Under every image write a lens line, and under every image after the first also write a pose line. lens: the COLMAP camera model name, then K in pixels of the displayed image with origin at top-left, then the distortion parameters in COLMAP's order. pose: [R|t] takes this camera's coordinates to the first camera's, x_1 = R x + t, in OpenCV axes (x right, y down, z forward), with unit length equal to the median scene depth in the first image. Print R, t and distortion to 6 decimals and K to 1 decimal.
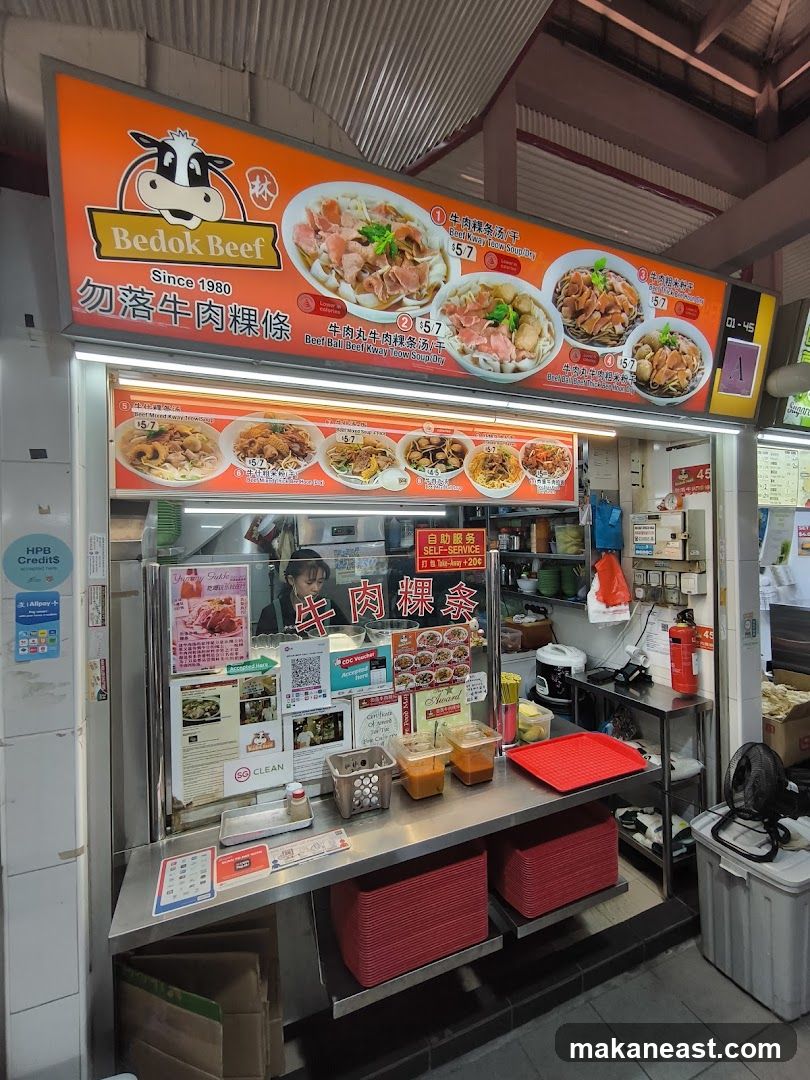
lens RADIAL K [[468.0, 0, 416.1], [0, 468.0, 539.5], [0, 0, 1]] dist [-0.018996, 0.012430]
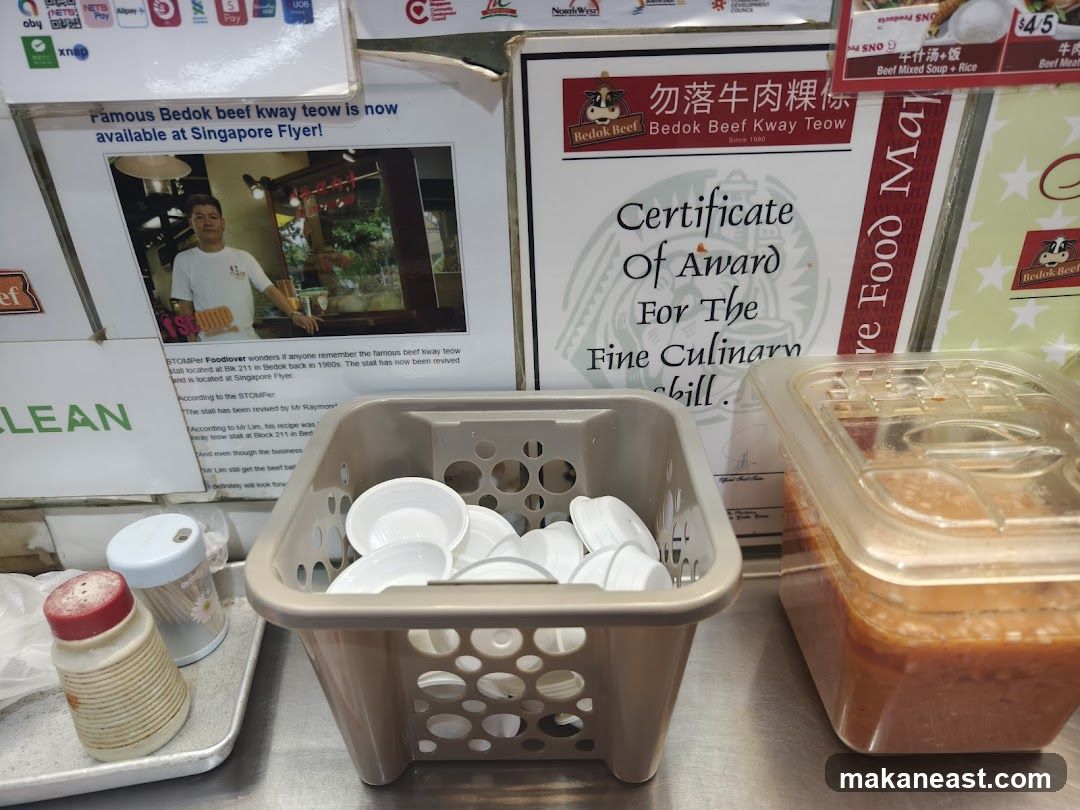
lens RADIAL K [[741.2, 0, 536.3], [0, 741.2, 386.5], [0, 0, 1]] dist [0.050930, -0.044646]
pose [[0.925913, 0.177456, -0.333459, -0.041371], [0.003278, 0.878972, 0.476863, 0.331867], [0.377723, -0.442627, 0.813269, 0.811788]]
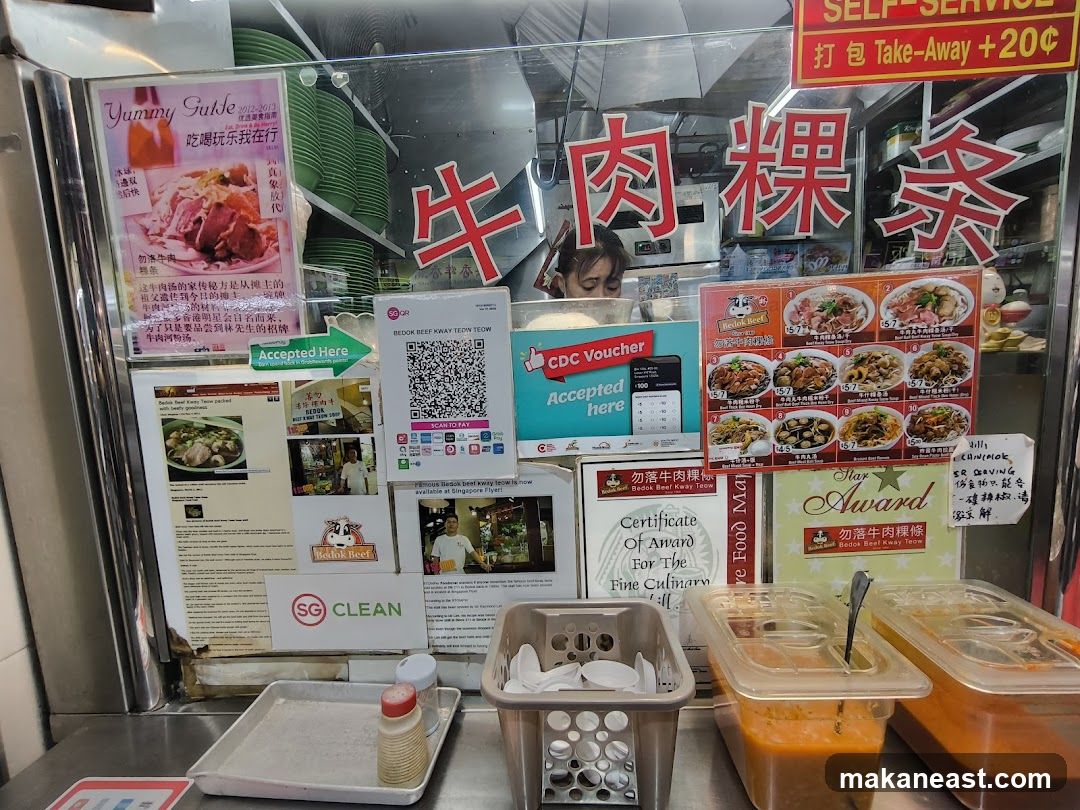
lens RADIAL K [[477.8, 0, 531.3], [0, 477.8, 397.9], [0, 0, 1]] dist [-0.009592, 0.004358]
pose [[0.897543, 0.035741, -0.439476, -0.009600], [0.022279, 0.991760, 0.126157, 0.251516], [0.440364, -0.123023, 0.889351, 0.691299]]
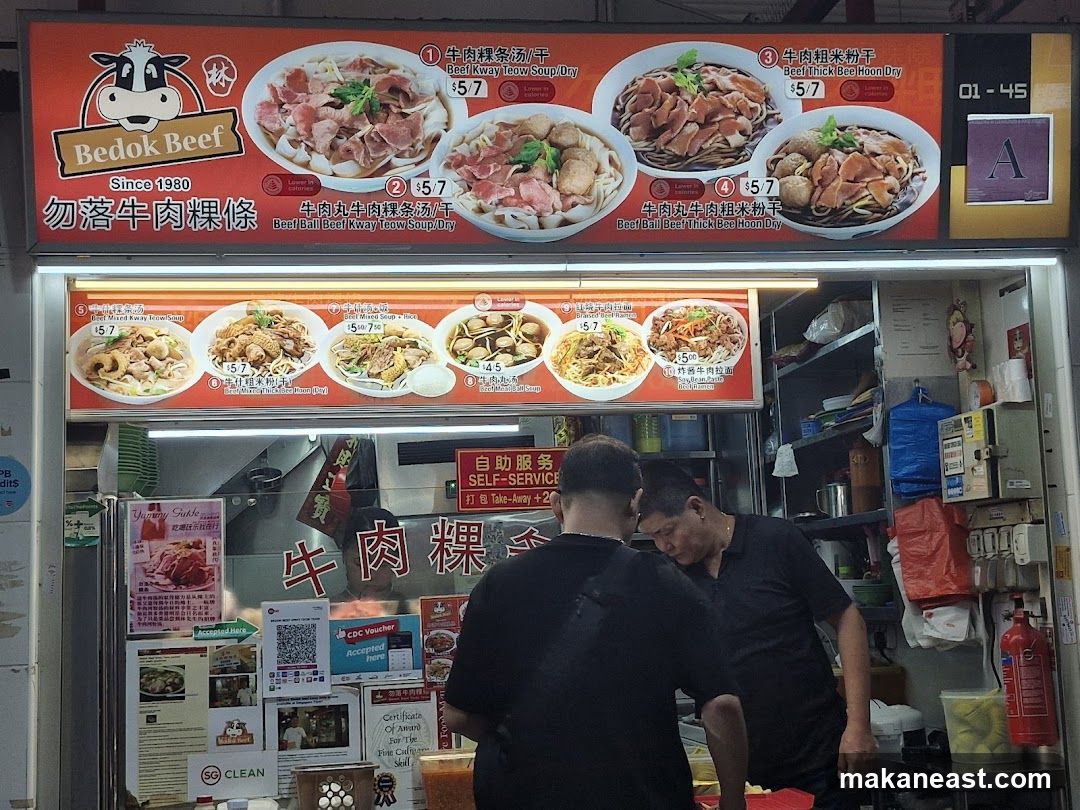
lens RADIAL K [[1647.6, 0, 535.2], [0, 1647.6, 398.0], [0, 0, 1]] dist [0.145243, 0.000000]
pose [[0.962650, -0.053159, -0.265480, 0.846810], [0.019876, 0.991765, -0.126519, 0.236352], [0.270020, 0.116517, 0.955779, -1.454932]]
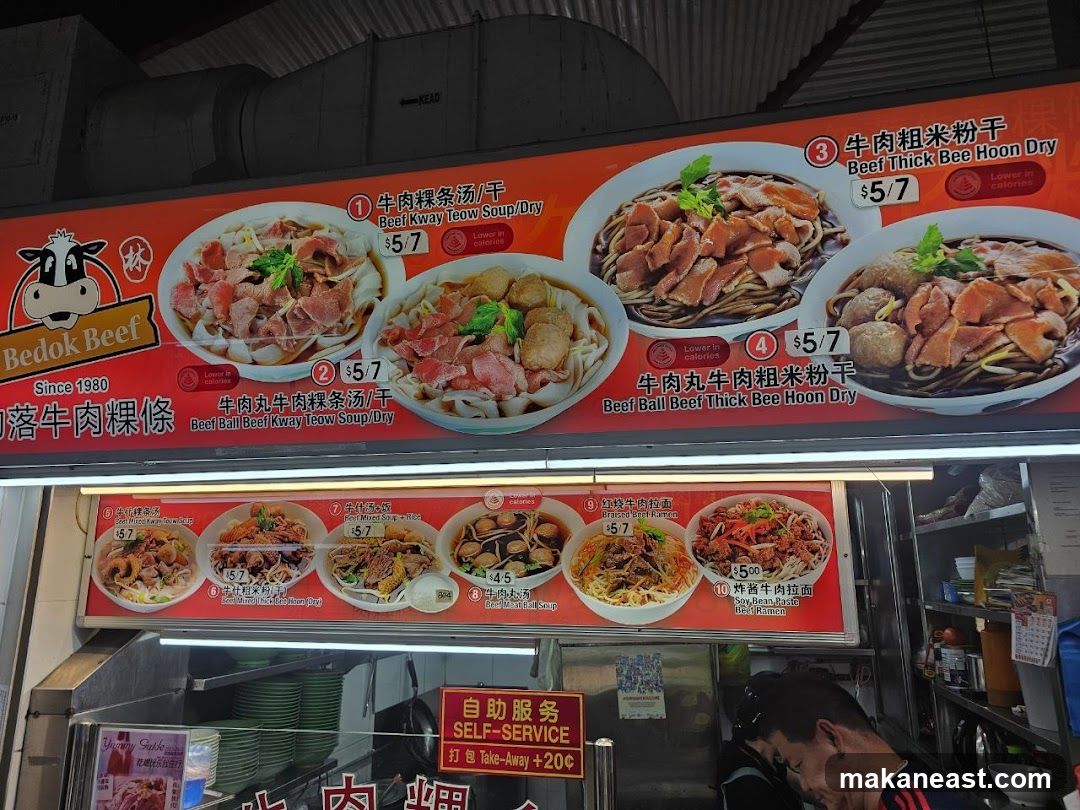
lens RADIAL K [[741.2, 0, 534.4], [0, 741.2, 412.6], [0, 0, 1]] dist [0.050930, -0.044646]
pose [[0.801616, -0.108639, -0.587886, 0.726168], [-0.017829, 0.978569, -0.205146, -0.181922], [0.597574, 0.174929, 0.782499, 0.334587]]
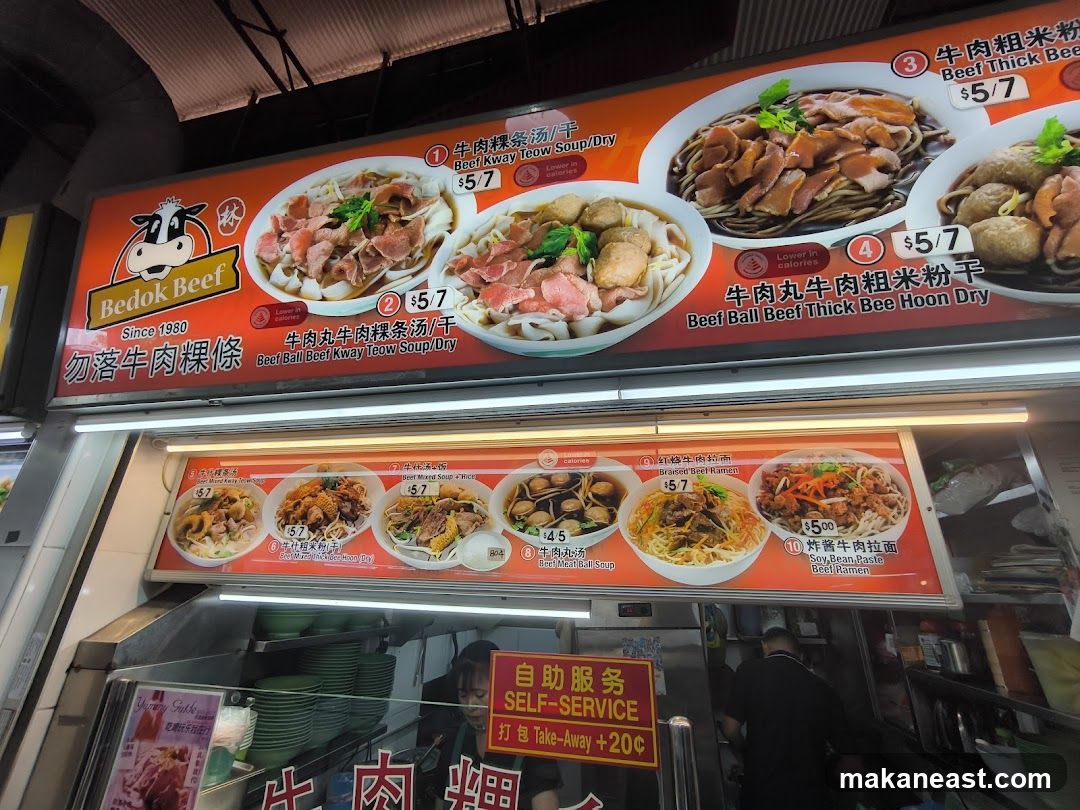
lens RADIAL K [[464.1, 0, 536.3], [0, 464.1, 399.0], [0, 0, 1]] dist [-0.007257, 0.003359]
pose [[0.801876, -0.192398, -0.565666, 0.425738], [-0.043301, 0.925534, -0.376181, -0.099237], [0.595919, 0.326145, 0.733832, 0.618190]]
